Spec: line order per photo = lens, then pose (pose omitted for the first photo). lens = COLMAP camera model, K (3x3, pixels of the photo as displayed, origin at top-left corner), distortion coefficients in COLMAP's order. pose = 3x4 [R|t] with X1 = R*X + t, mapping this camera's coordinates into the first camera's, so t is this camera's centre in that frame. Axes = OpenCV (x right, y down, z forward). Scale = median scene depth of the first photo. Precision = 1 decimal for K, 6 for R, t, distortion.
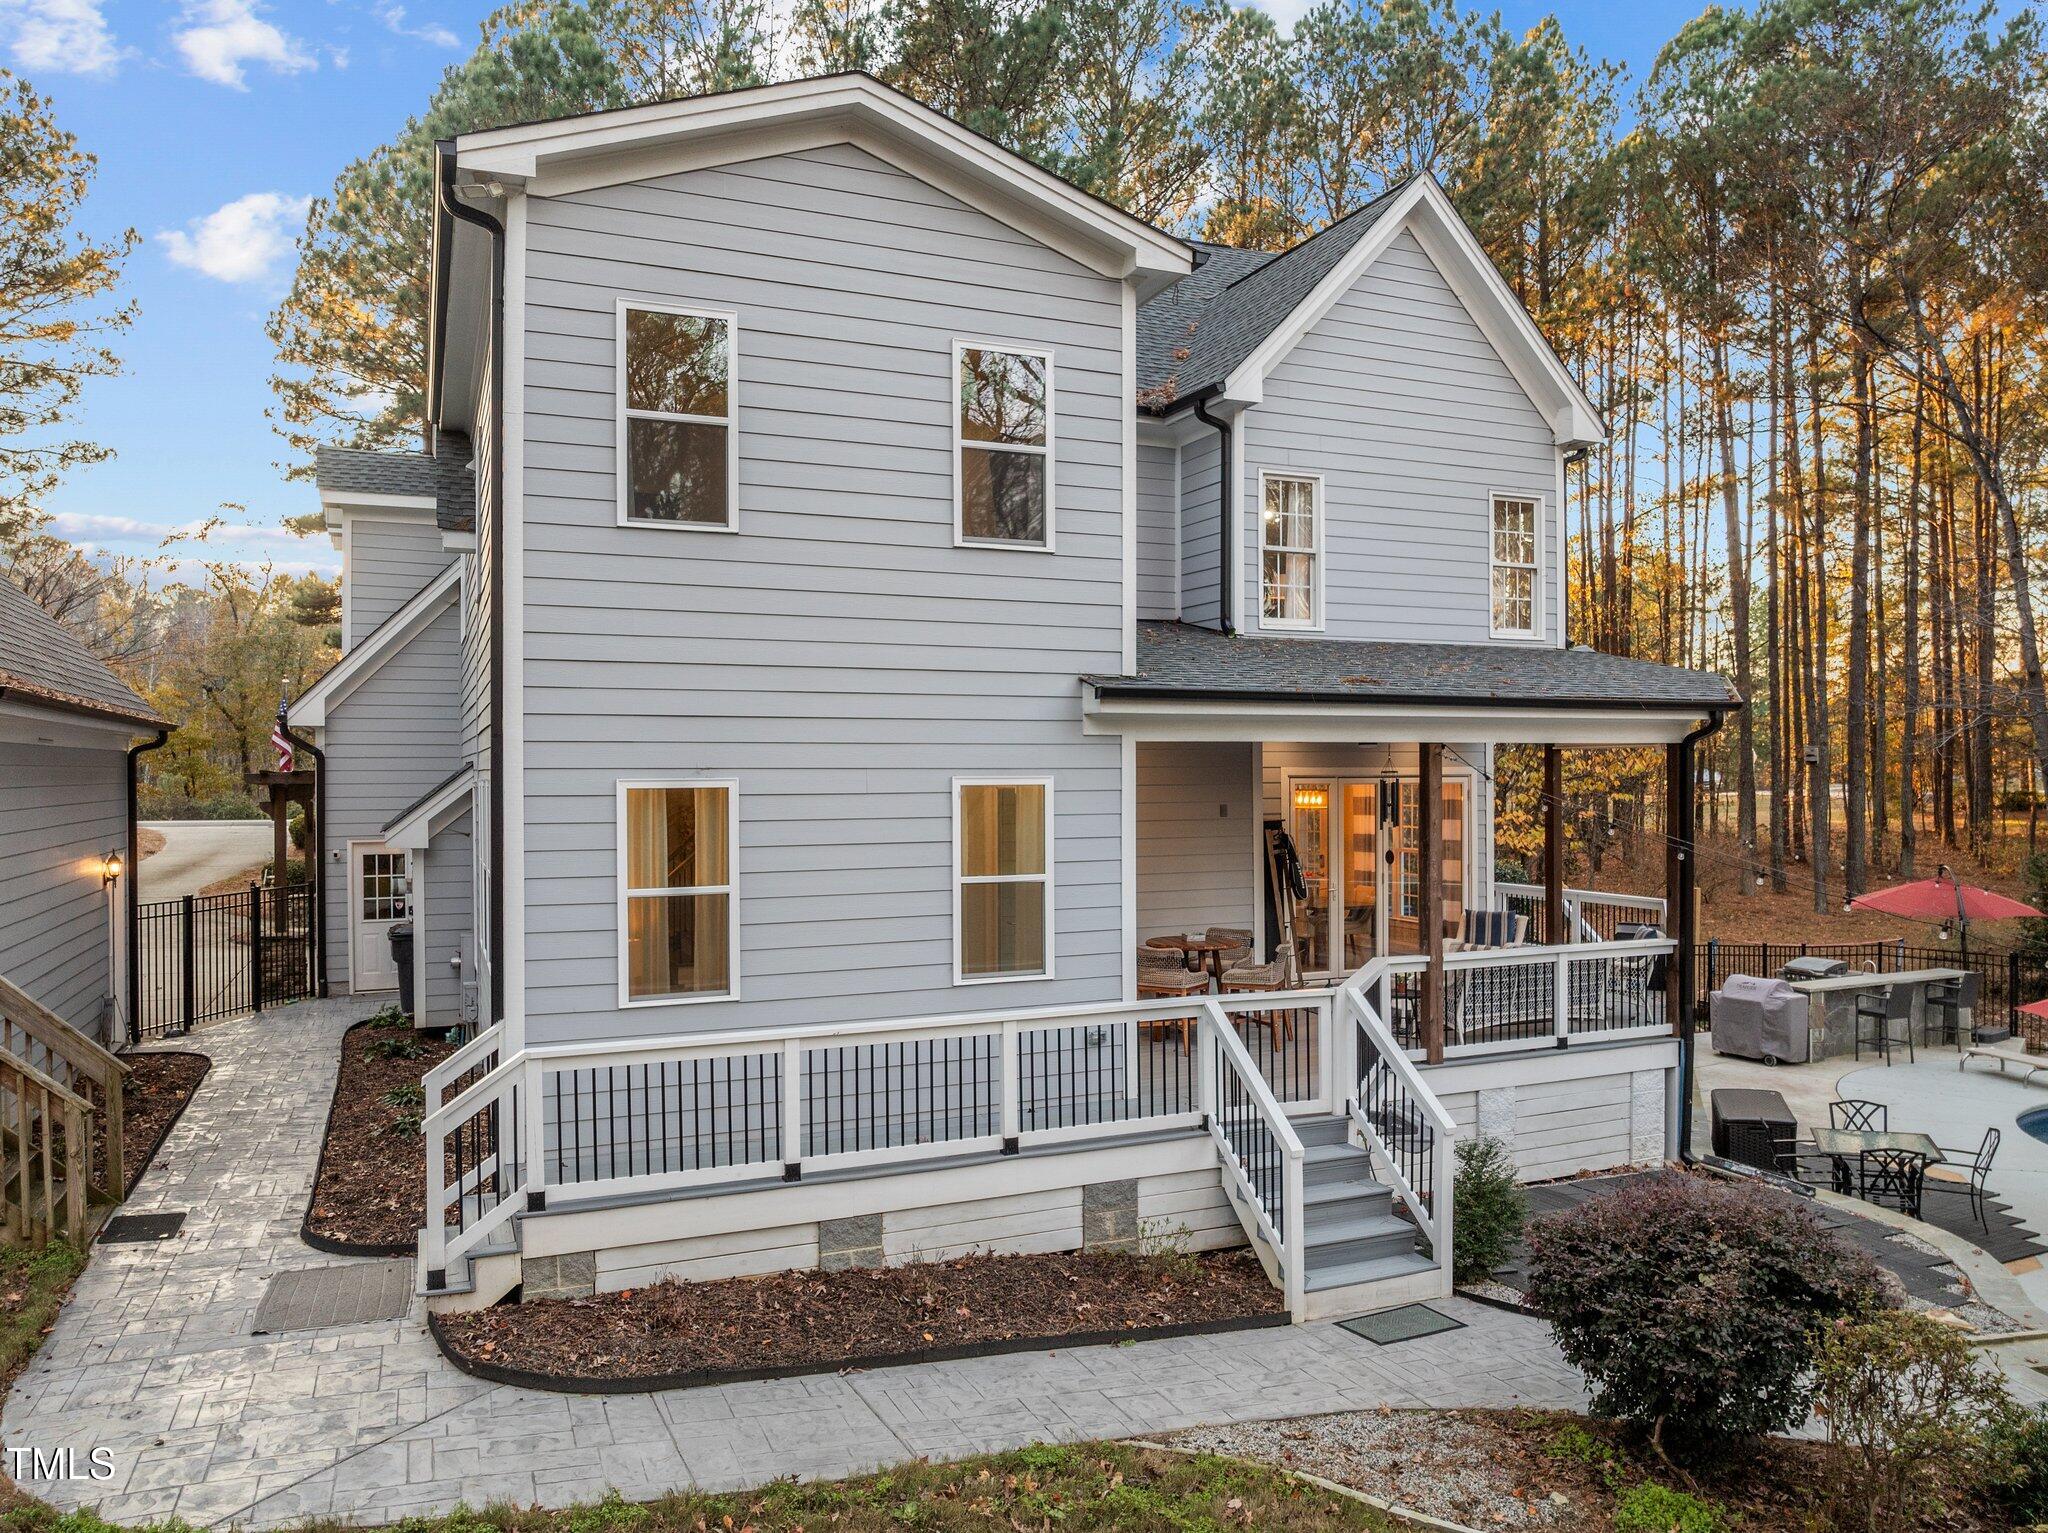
lens RADIAL K [[1506.7, 0, 1015.6], [0, 1506.7, 700.0], [0, 0, 1]] dist [-0.102541, 0.092633]
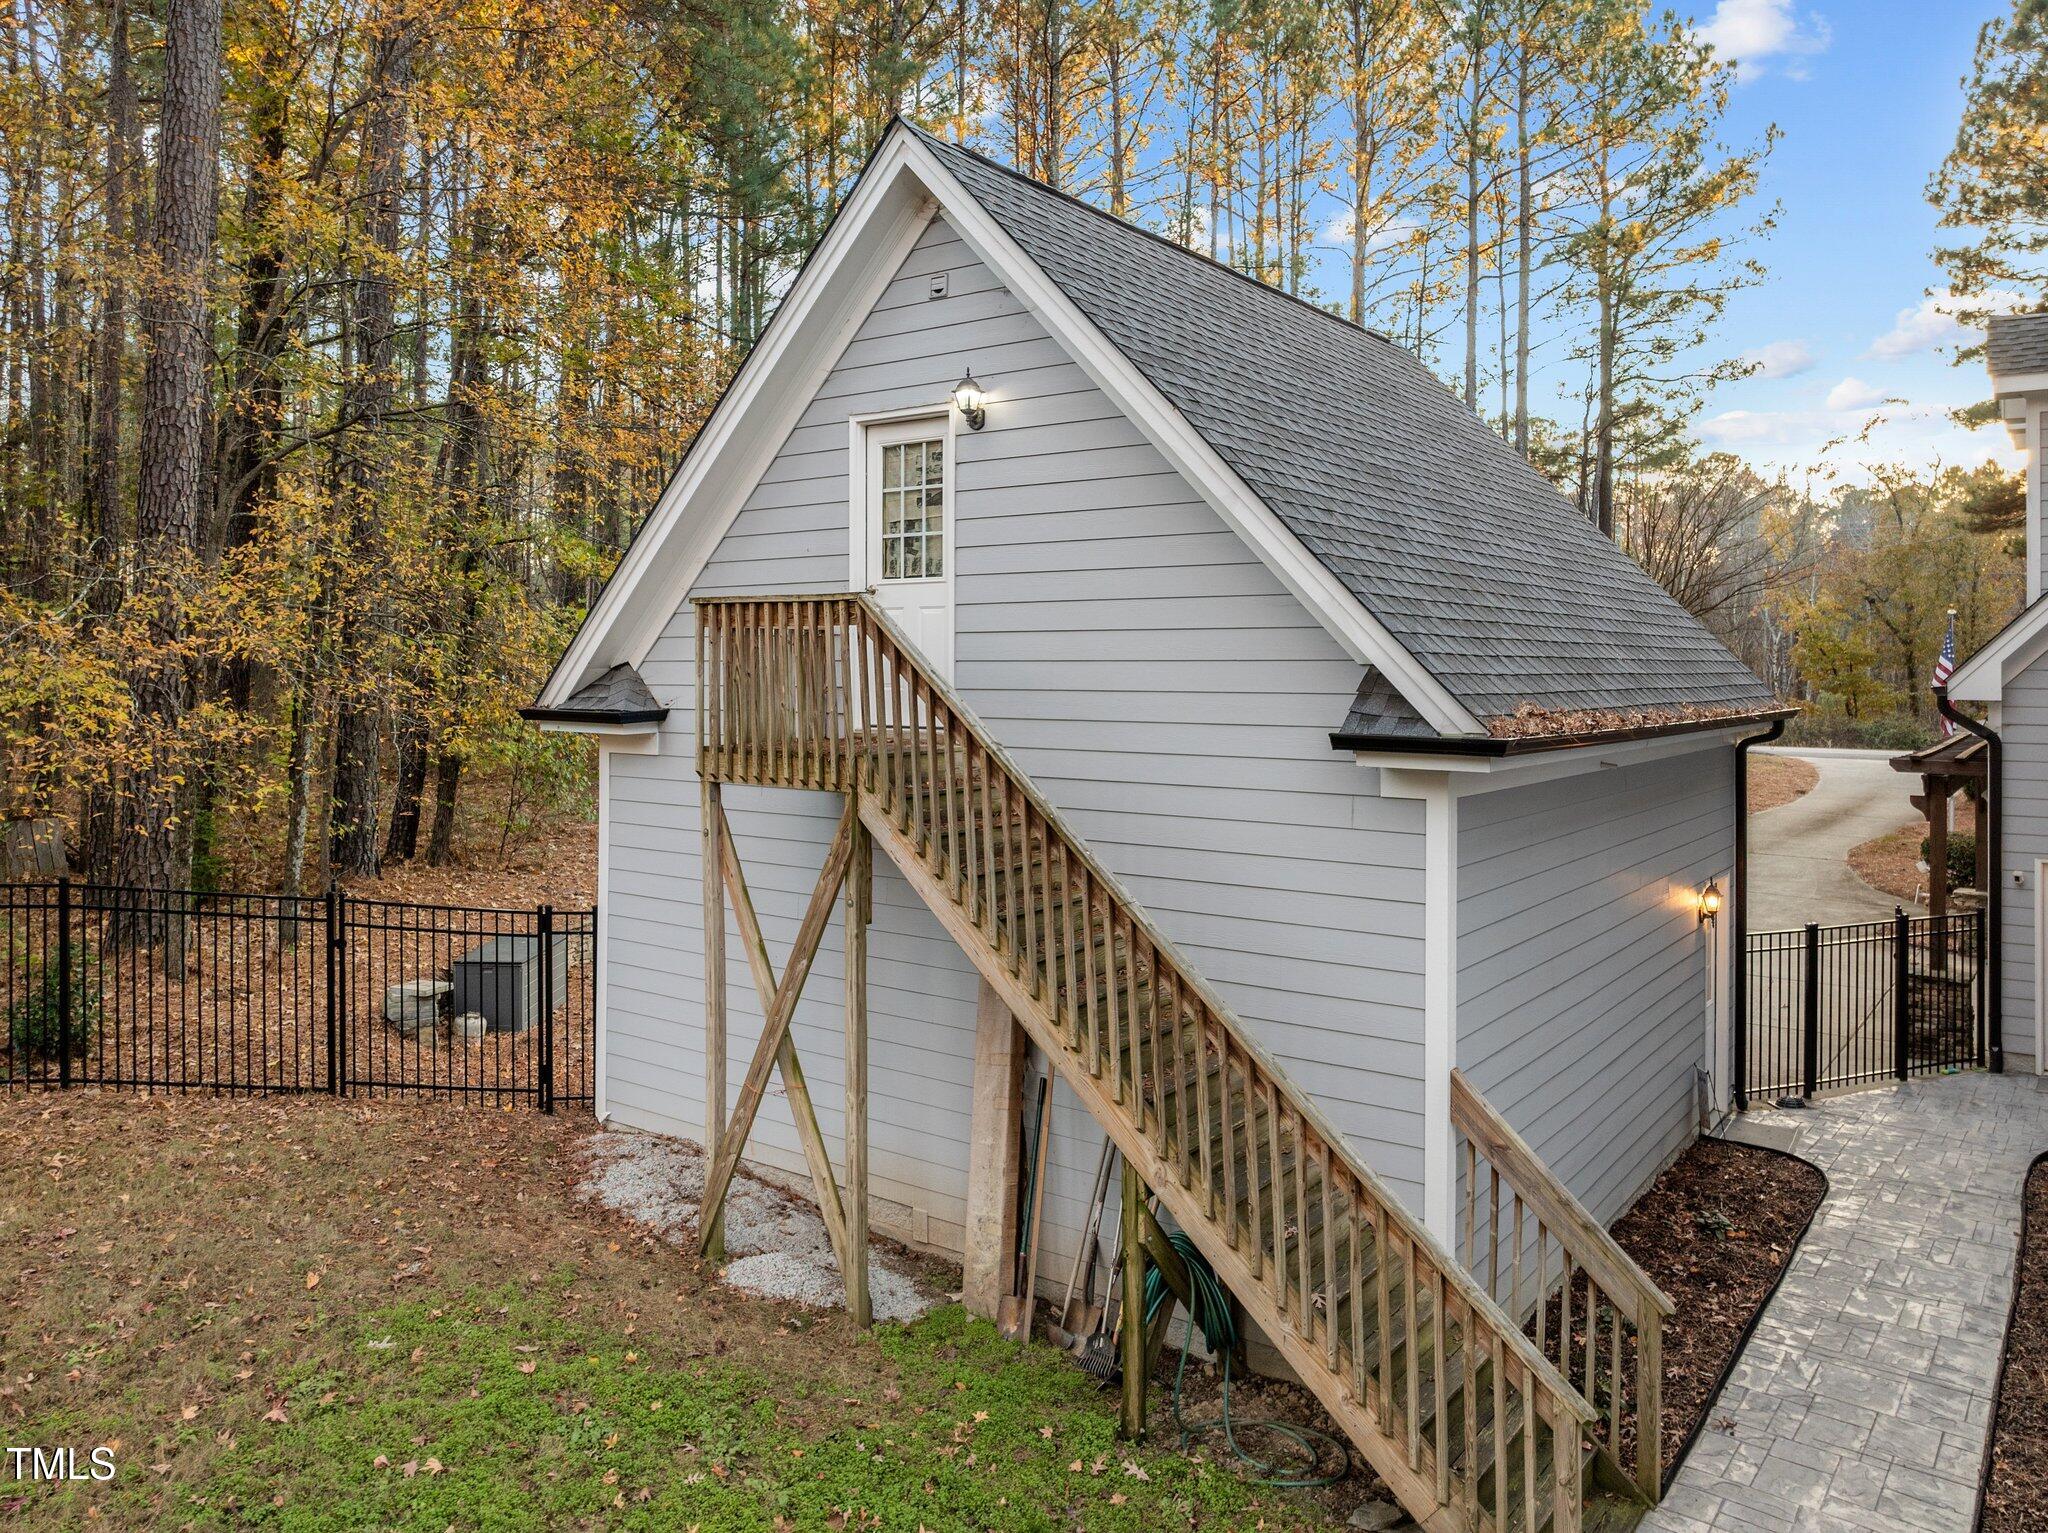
lens RADIAL K [[1506.7, 0, 1015.6], [0, 1506.7, 700.0], [0, 0, 1]] dist [-0.102541, 0.092633]
pose [[0.513320, 0.021452, -0.857929, -0.046312], [0.036876, 0.998213, 0.047023, -0.018221], [0.857405, -0.055775, 0.511612, 0.103085]]
